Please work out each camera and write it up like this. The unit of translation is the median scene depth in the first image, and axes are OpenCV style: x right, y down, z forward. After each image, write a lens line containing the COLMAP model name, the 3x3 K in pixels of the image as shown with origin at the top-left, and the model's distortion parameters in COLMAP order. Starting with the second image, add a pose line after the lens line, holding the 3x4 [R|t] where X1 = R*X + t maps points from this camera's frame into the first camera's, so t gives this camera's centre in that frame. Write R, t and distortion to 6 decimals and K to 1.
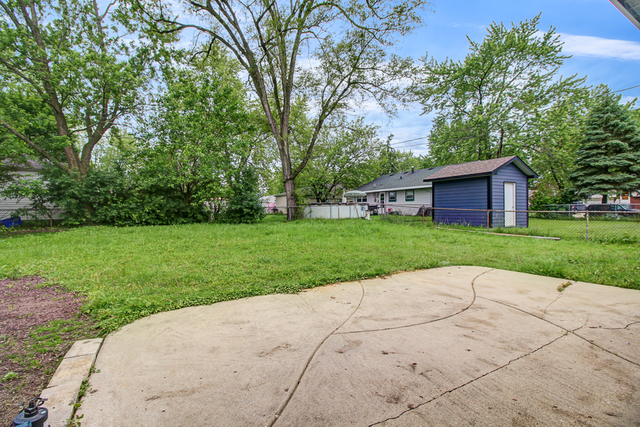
lens RADIAL K [[293.0, 0, 320.3], [0, 293.0, 212.4], [0, 0, 1]] dist [0.004925, 0.000058]
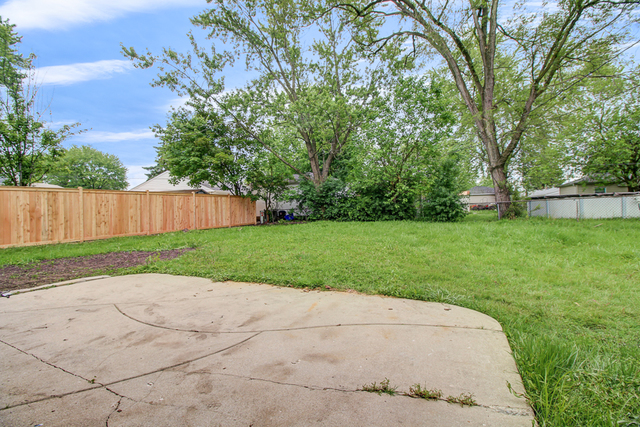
lens RADIAL K [[293.0, 0, 320.3], [0, 293.0, 212.4], [0, 0, 1]] dist [0.004925, 0.000058]
pose [[0.549908, 0.004233, -0.835215, 0.346248], [0.007960, 0.999915, 0.010309, -0.005545], [0.835187, -0.012318, 0.549827, 0.207505]]
